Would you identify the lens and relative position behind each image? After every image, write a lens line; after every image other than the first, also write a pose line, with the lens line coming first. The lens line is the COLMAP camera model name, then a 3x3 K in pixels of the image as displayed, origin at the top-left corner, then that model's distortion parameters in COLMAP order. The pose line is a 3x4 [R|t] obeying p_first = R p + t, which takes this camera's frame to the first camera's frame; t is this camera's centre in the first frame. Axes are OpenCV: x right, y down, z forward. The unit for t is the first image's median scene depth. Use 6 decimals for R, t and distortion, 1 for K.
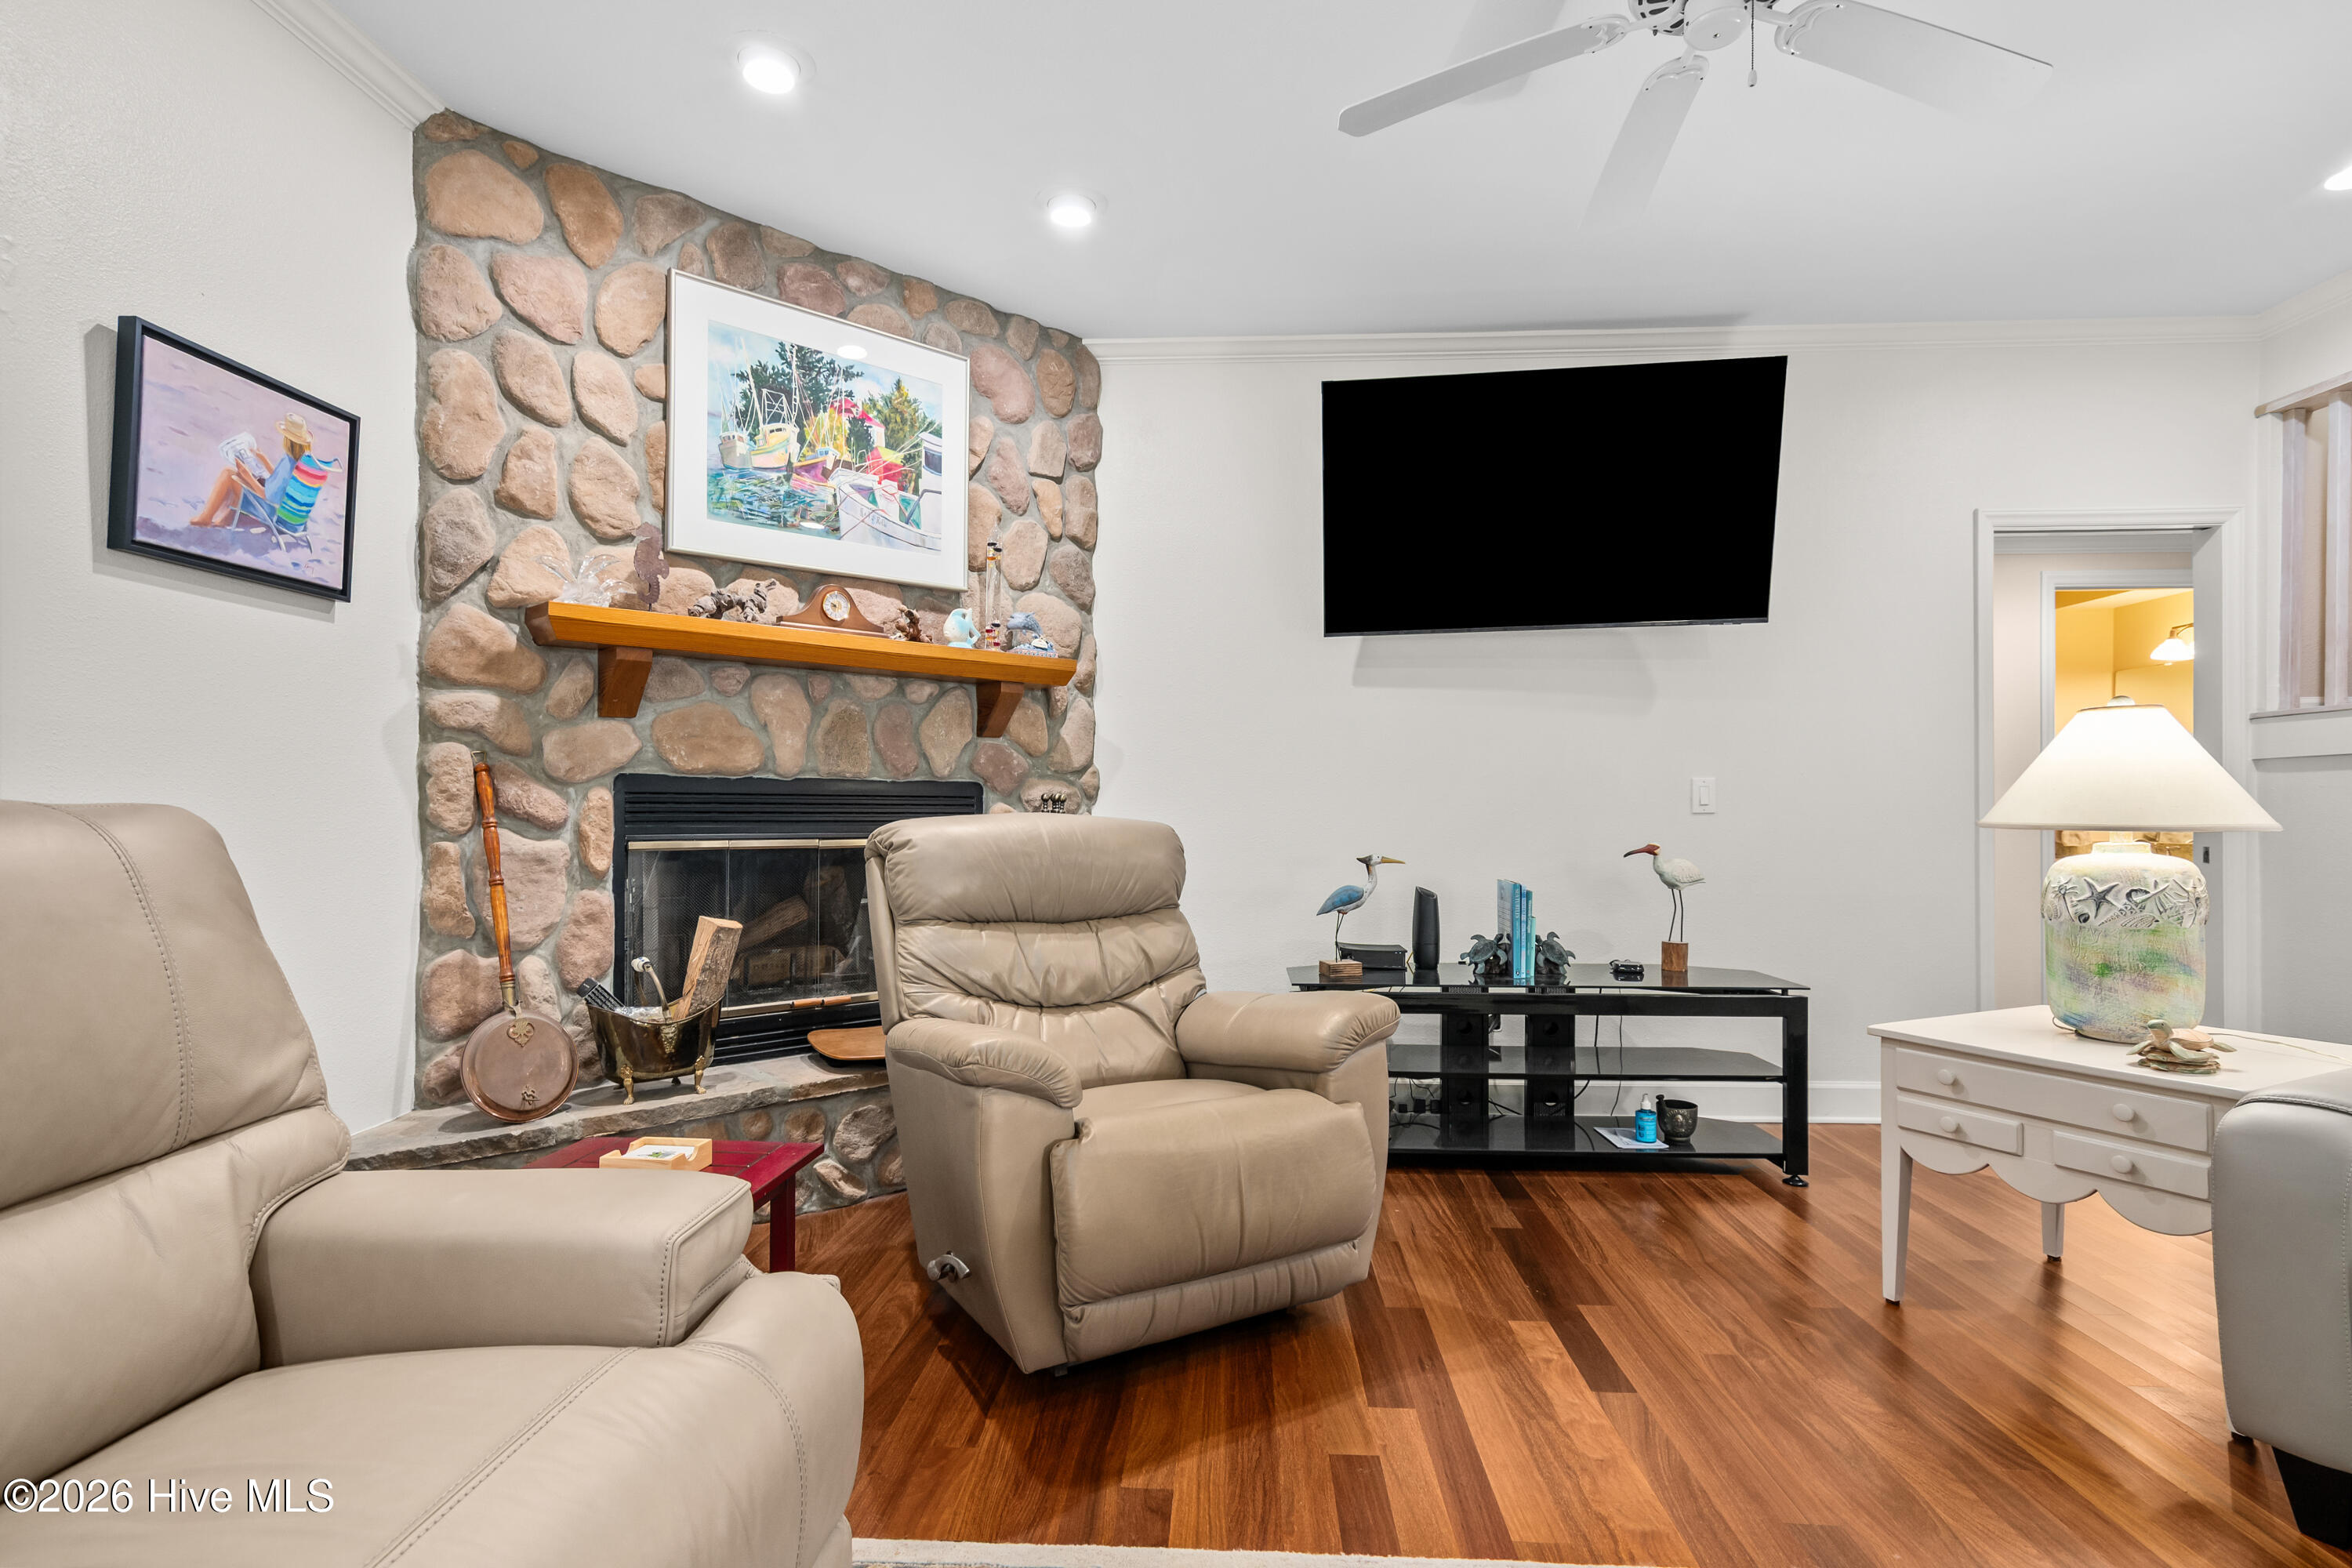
lens RADIAL K [[1150.4, 0, 1169.8], [0, 1150.4, 796.4], [0, 0, 1]] dist [0.003176, -0.000083]
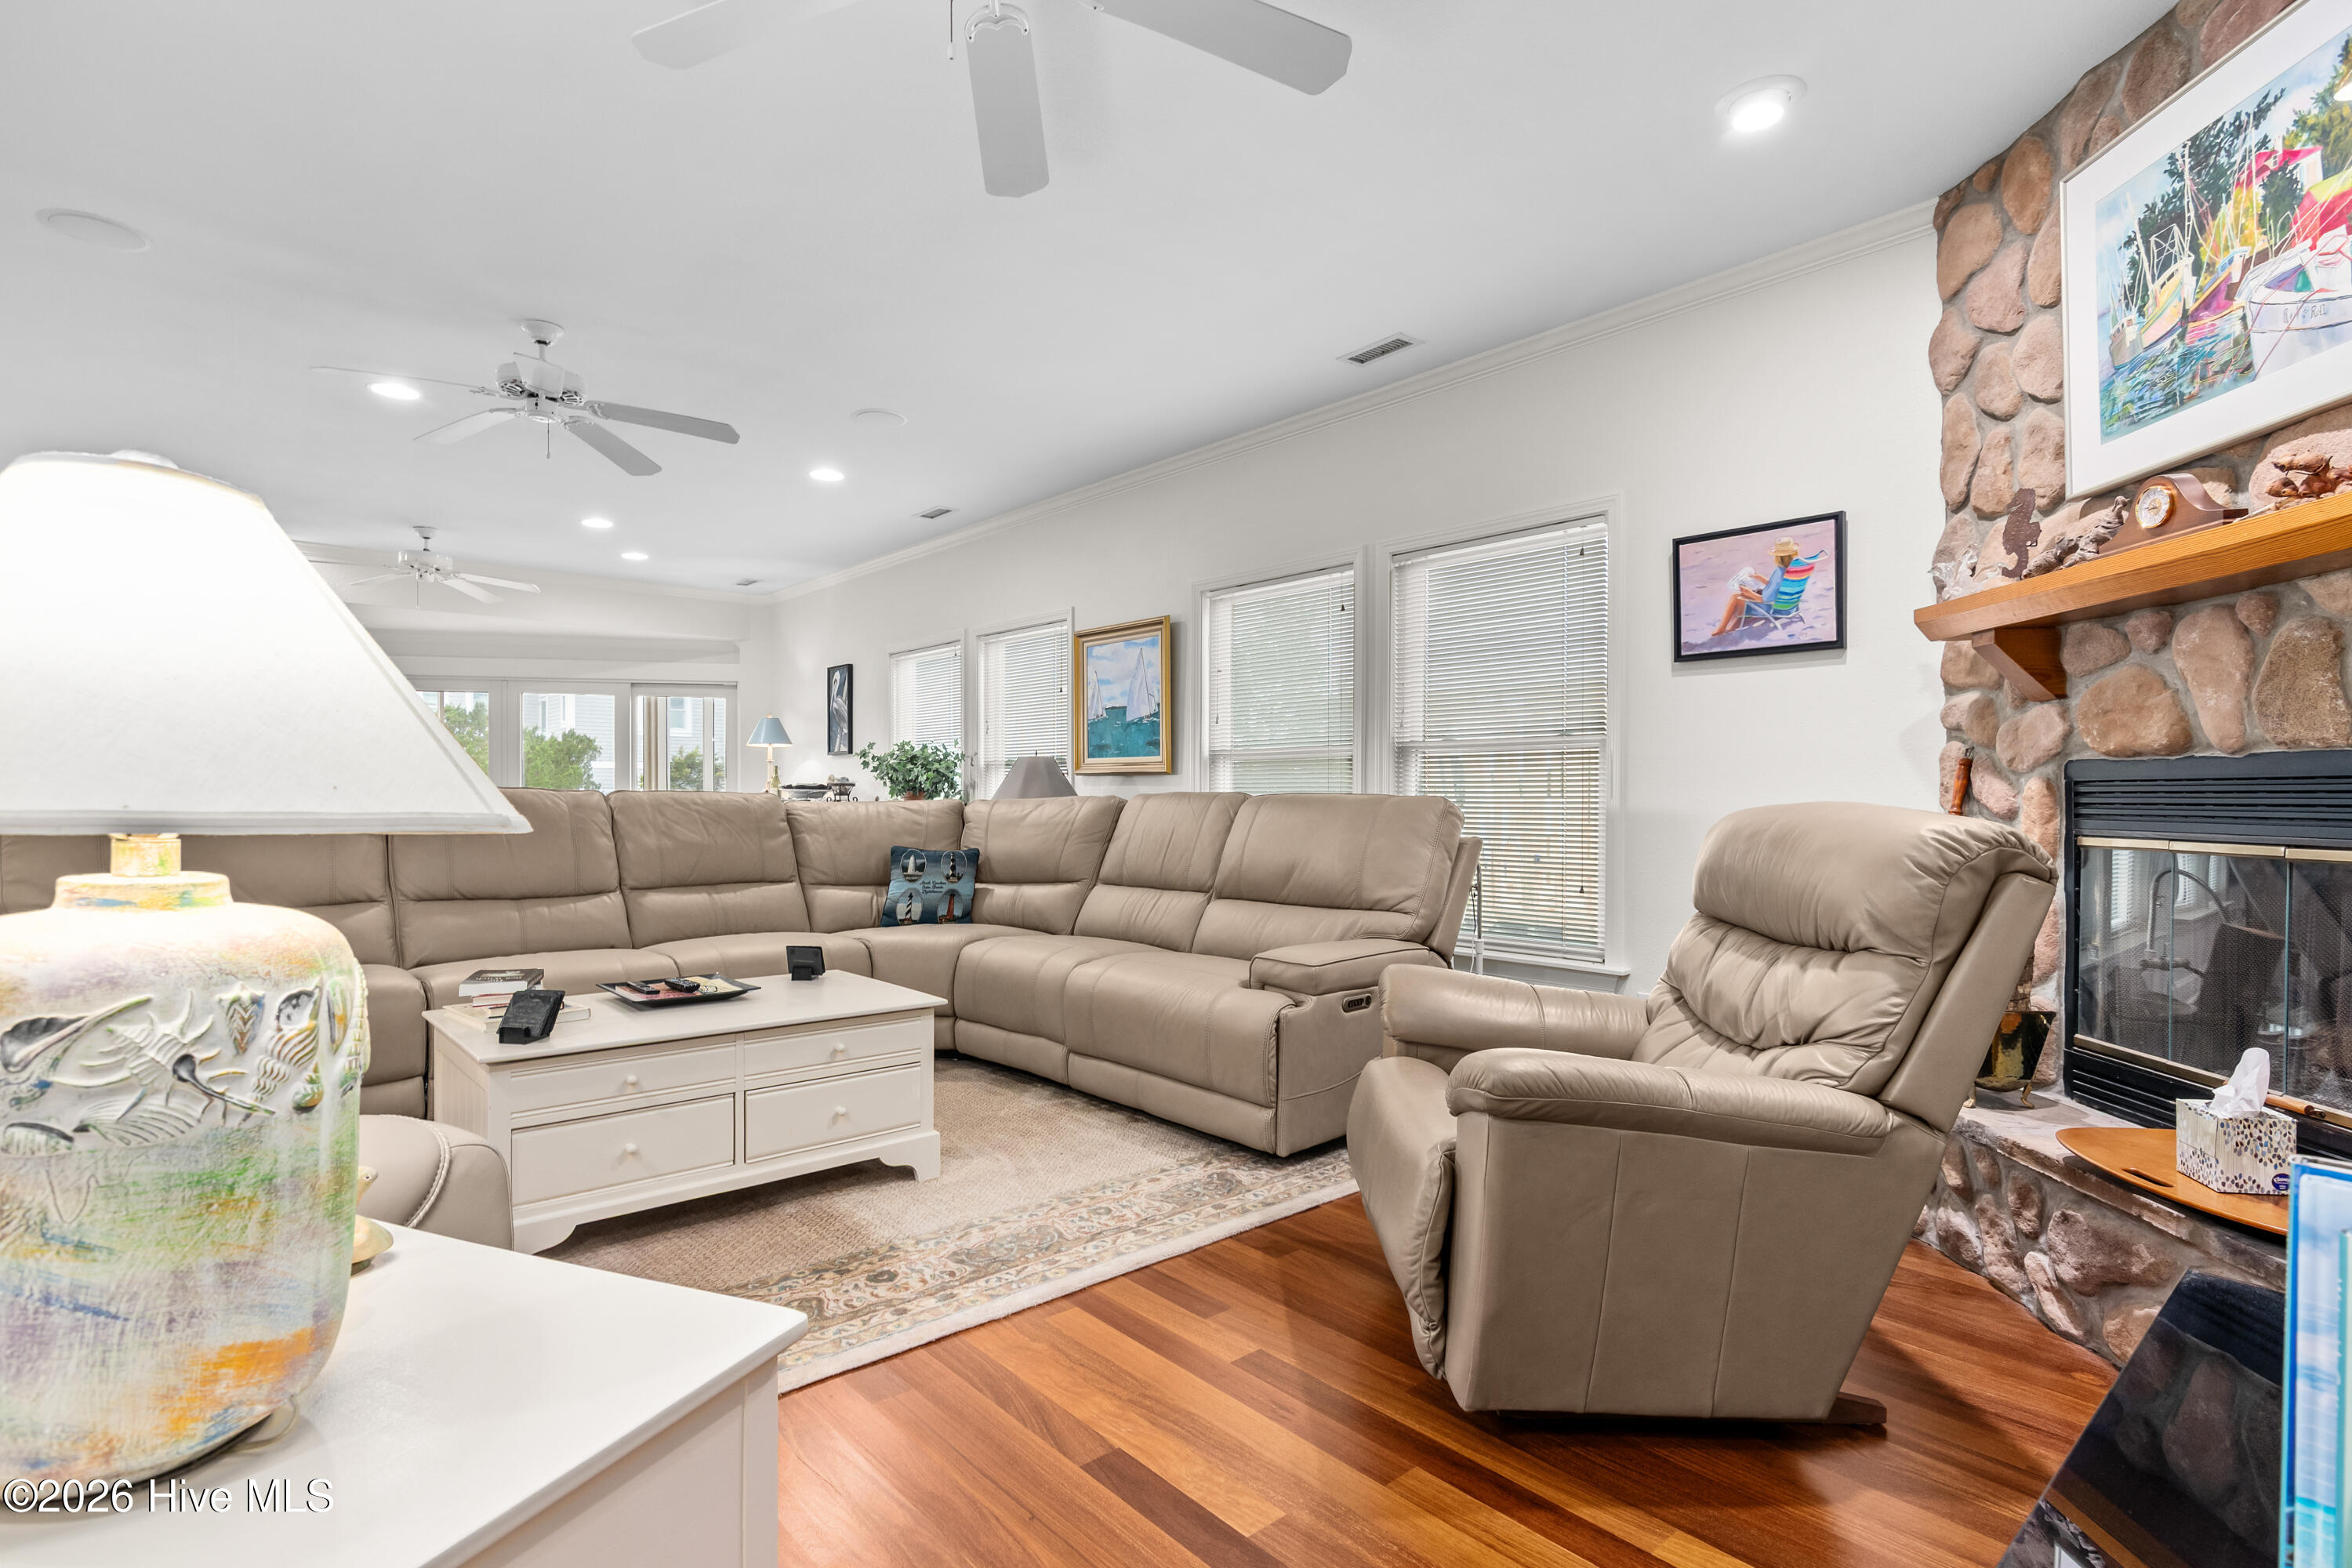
lens RADIAL K [[1150.4, 0, 1169.8], [0, 1150.4, 796.4], [0, 0, 1]] dist [0.003176, -0.000083]
pose [[-0.712063, -0.005711, -0.702092, 0.632957], [0.002571, 0.999939, -0.010741, 0.015519], [0.702111, -0.009453, -0.712005, 1.097970]]
